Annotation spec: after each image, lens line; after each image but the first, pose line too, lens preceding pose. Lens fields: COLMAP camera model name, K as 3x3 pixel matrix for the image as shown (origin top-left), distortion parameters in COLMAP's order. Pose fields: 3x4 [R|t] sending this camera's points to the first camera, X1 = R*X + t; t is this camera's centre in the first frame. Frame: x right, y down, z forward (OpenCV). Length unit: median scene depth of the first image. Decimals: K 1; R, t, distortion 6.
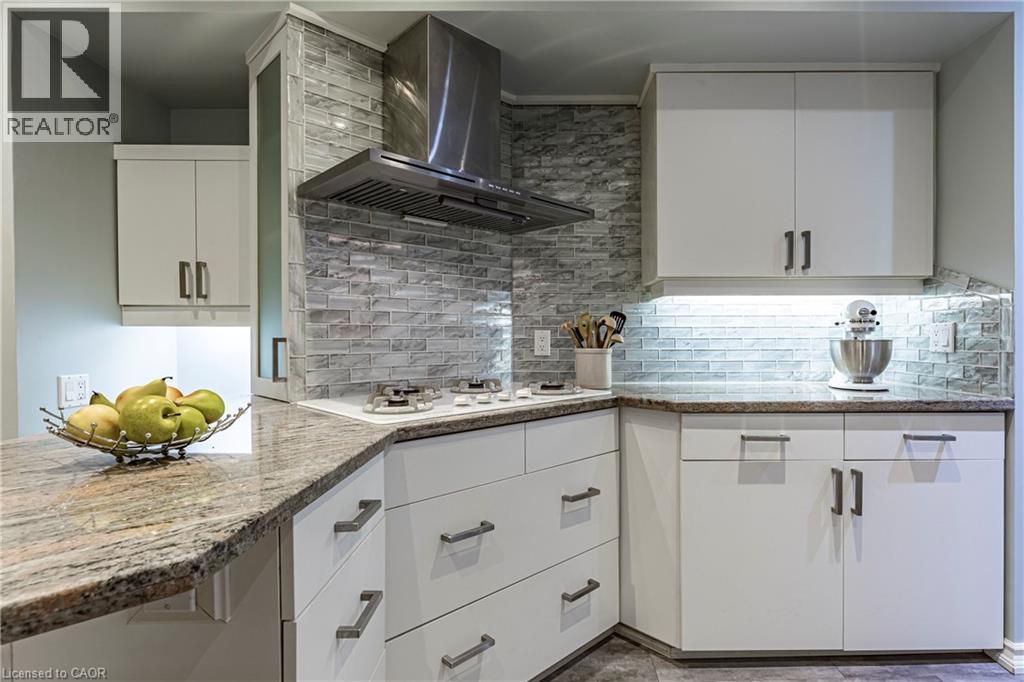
lens RADIAL K [[544.8, 0, 512.0], [0, 544.8, 341.0], [0, 0, 1]] dist [-0.000184, -0.000872]
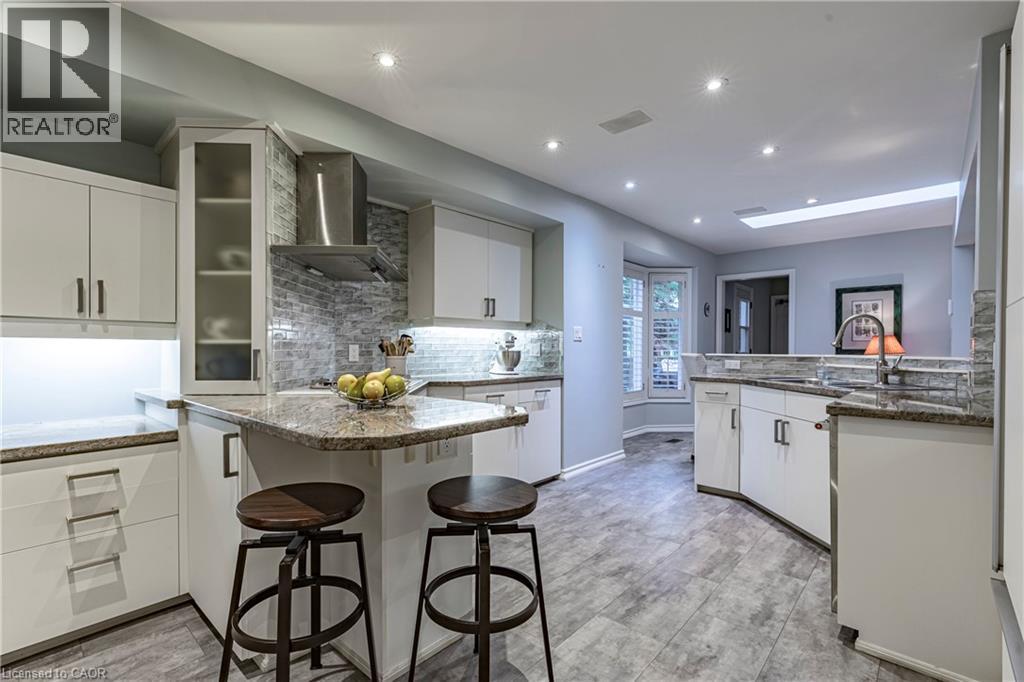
lens RADIAL K [[463.8, 0, 511.6], [0, 463.8, 355.3], [0, 0, 1]] dist [0.000287, -0.000050]
pose [[0.679132, -0.007750, 0.733976, -0.694108], [0.004949, 0.999970, 0.005980, 0.004722], [-0.734000, -0.000429, 0.679149, -0.245990]]
